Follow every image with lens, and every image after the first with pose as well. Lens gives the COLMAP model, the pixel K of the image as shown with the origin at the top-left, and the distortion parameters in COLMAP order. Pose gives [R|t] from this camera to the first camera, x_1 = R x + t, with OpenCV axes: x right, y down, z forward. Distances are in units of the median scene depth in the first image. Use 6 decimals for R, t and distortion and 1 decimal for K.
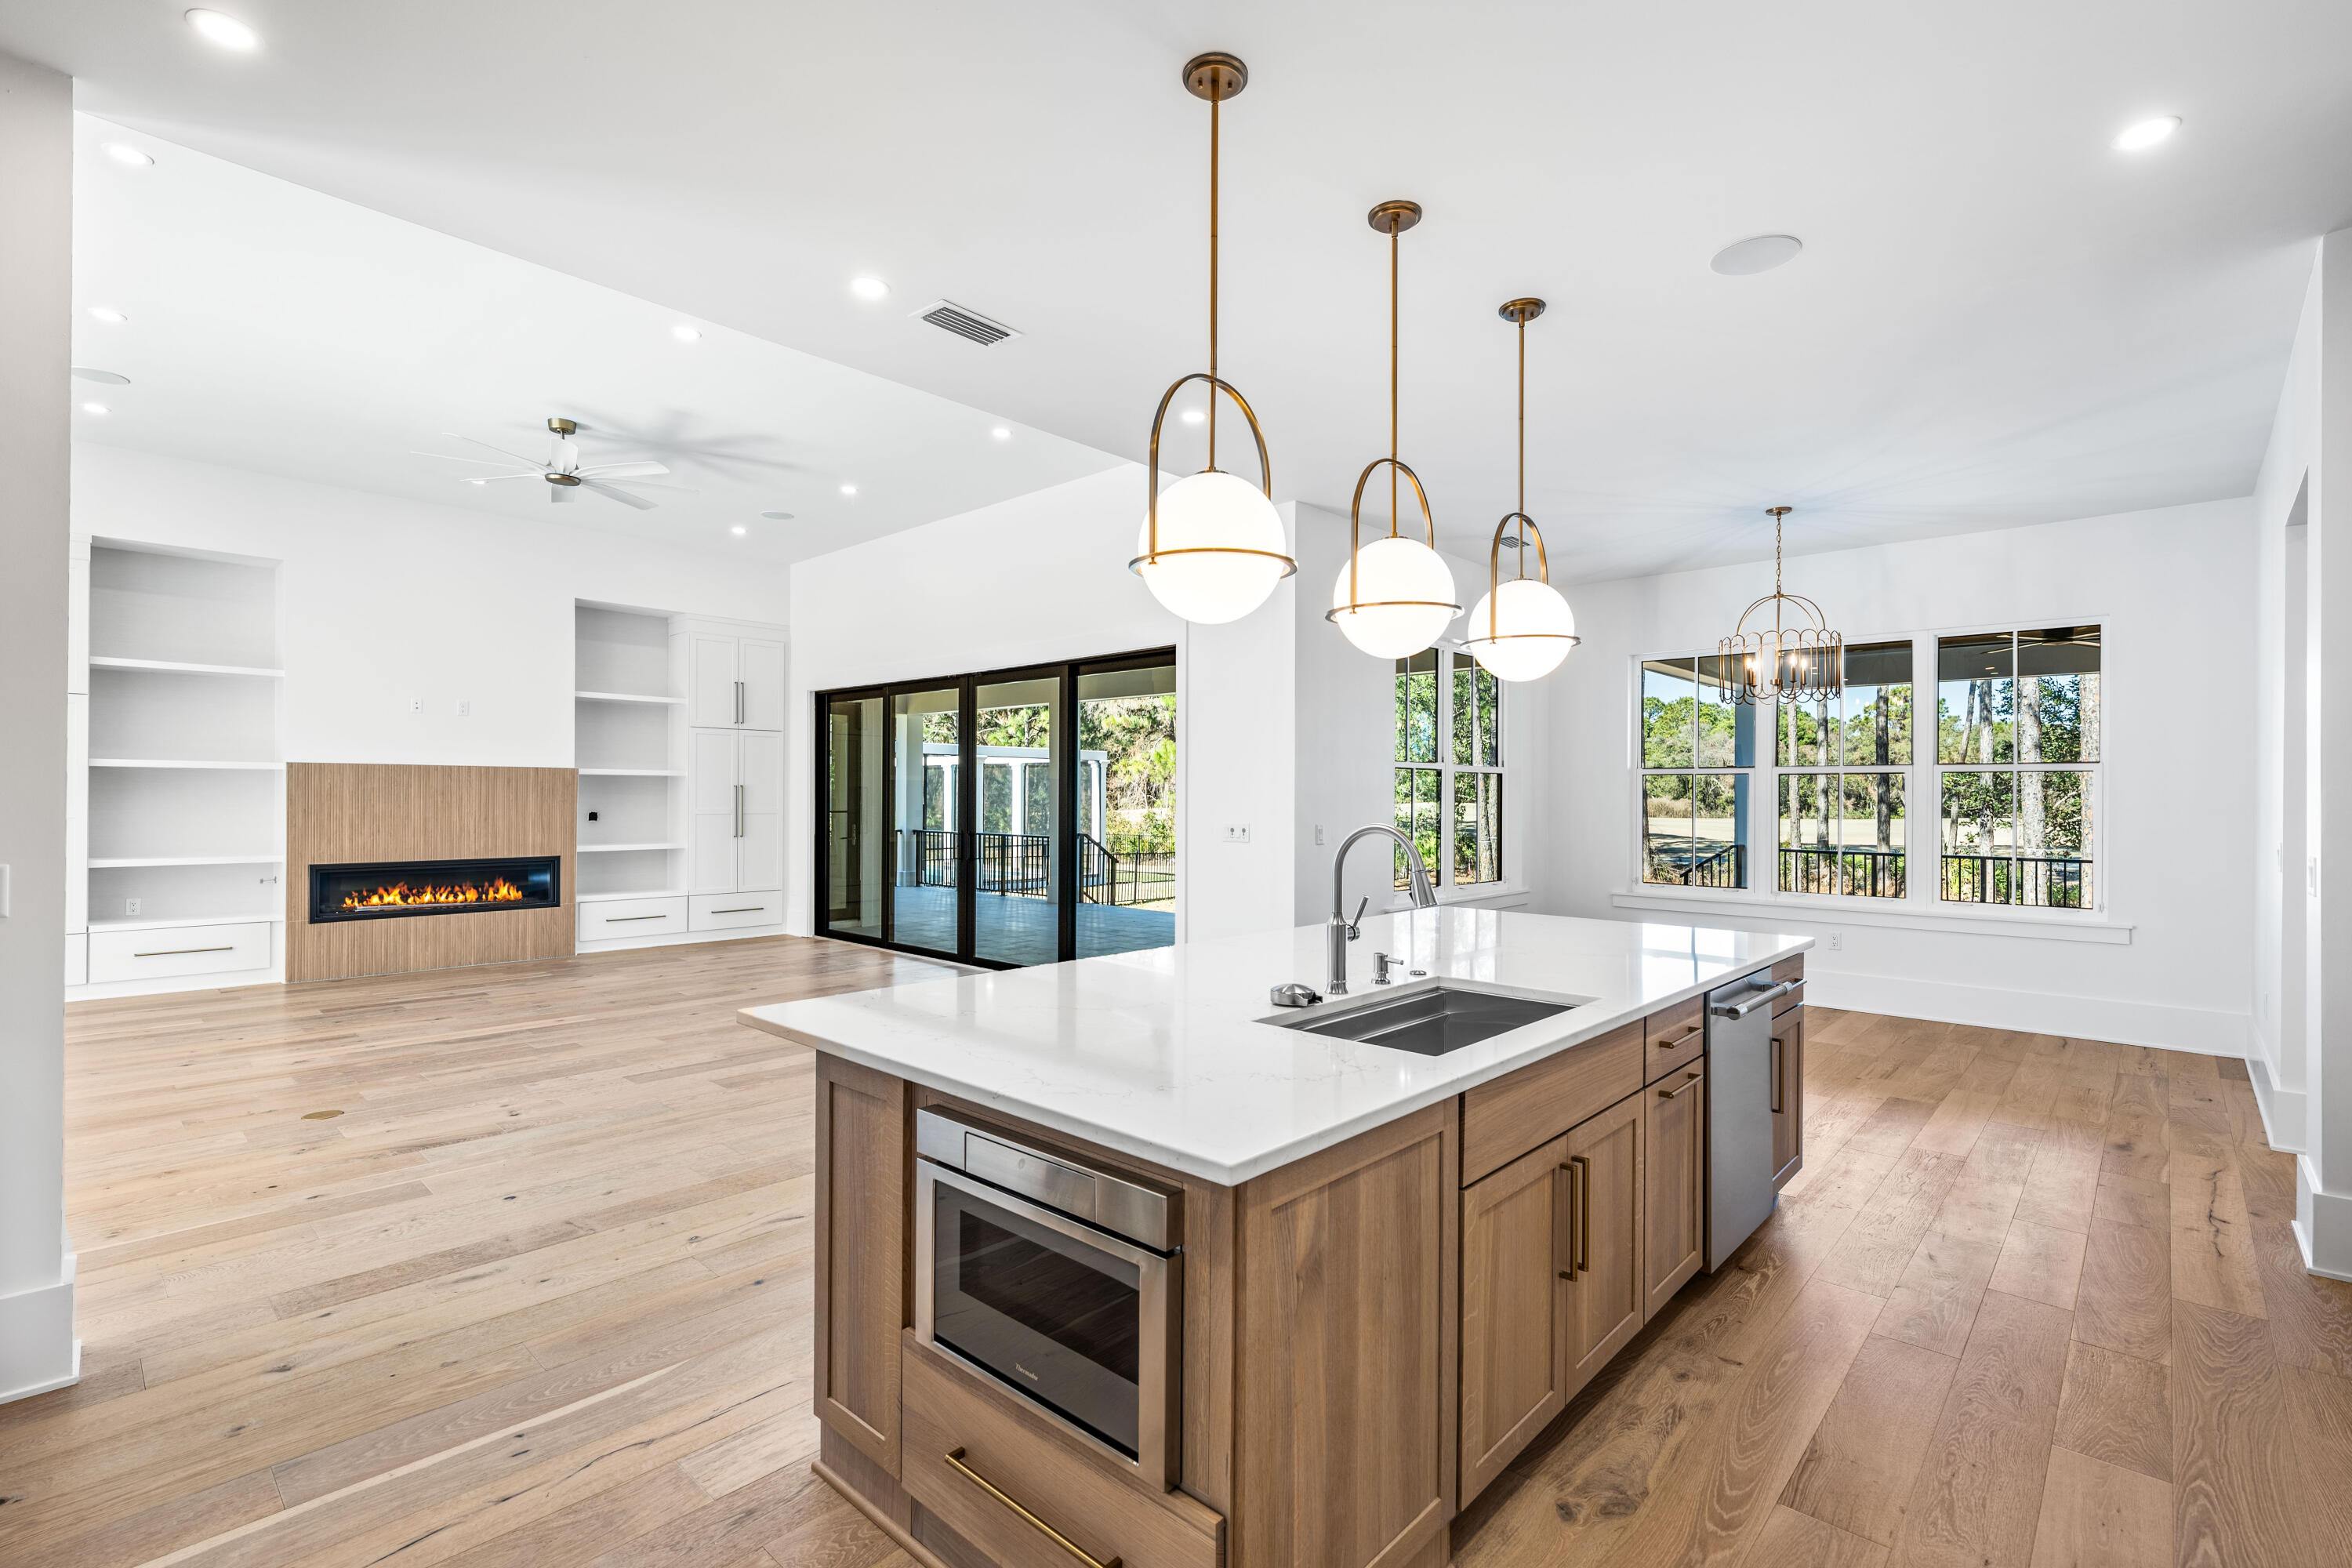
lens RADIAL K [[1060.8, 0, 1174.2], [0, 1060.8, 794.8], [0, 0, 1]] dist [0.001017, 0.000041]
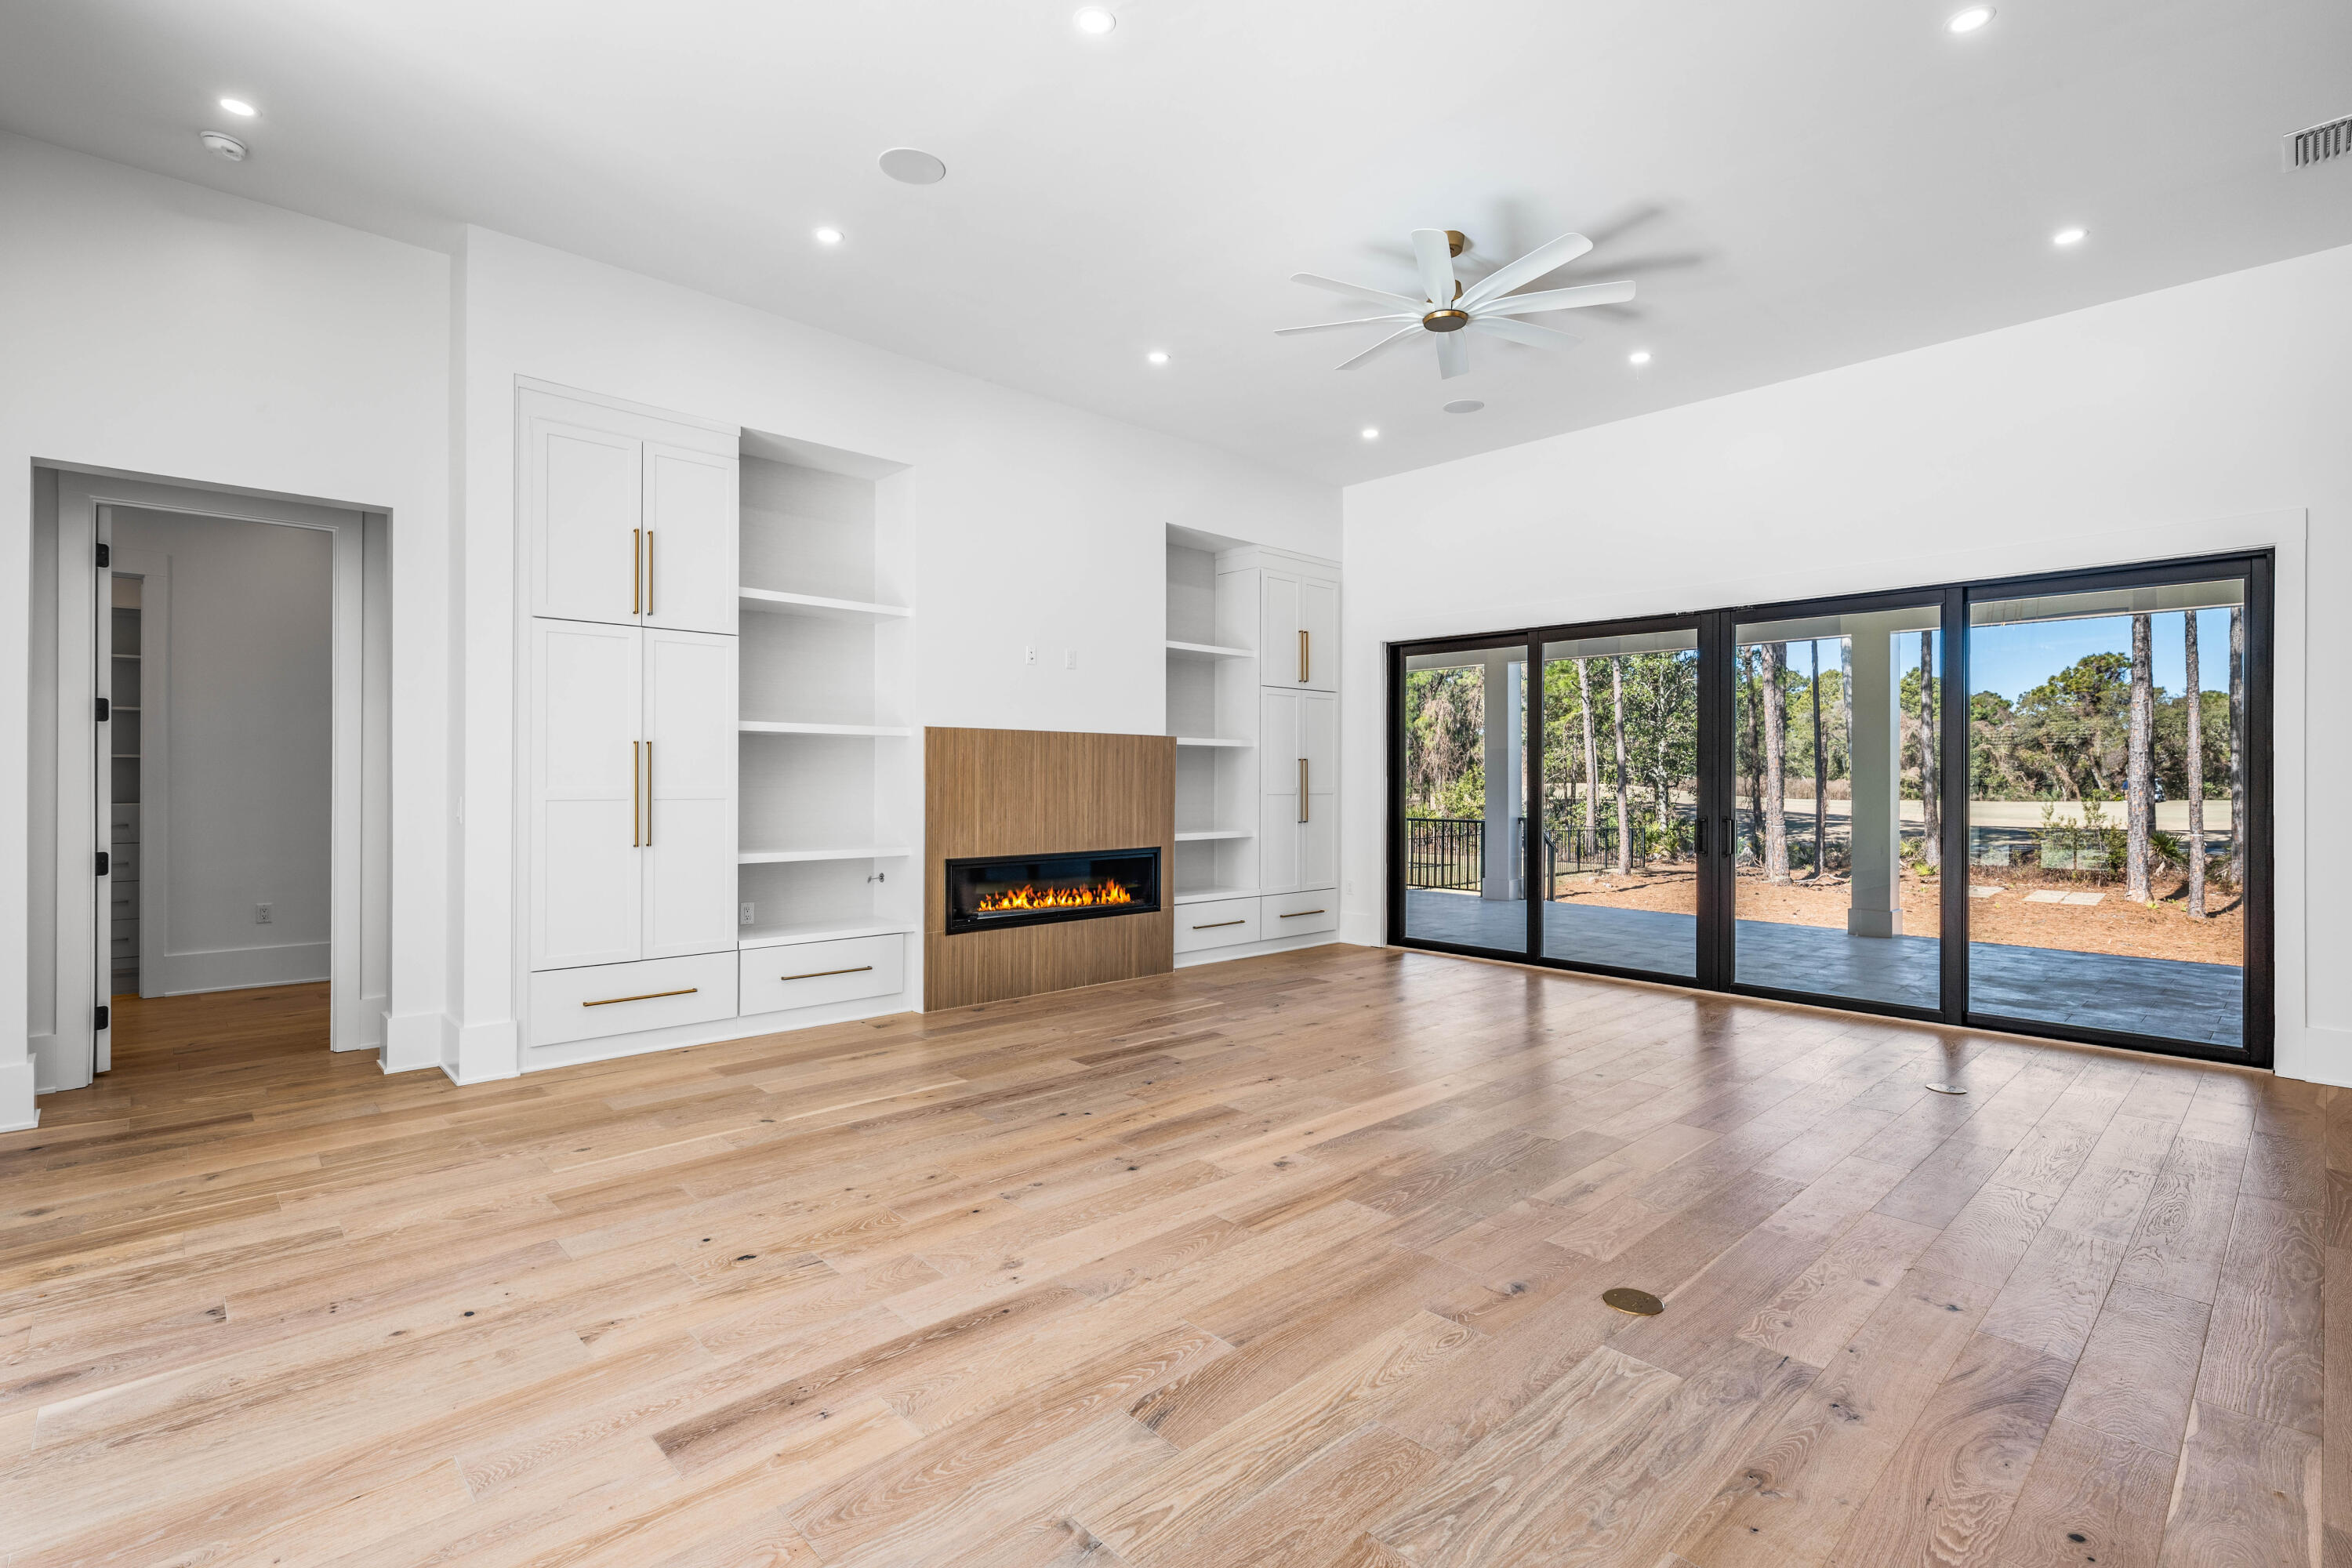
lens RADIAL K [[1081.5, 0, 1176.0], [0, 1081.5, 784.0], [0, 0, 1]] dist [-0.000310, -0.000105]
pose [[0.997492, -0.001364, -0.070760, -0.532506], [0.001842, 0.999976, 0.006696, 0.005623], [0.070749, -0.006810, 0.997471, 0.202787]]
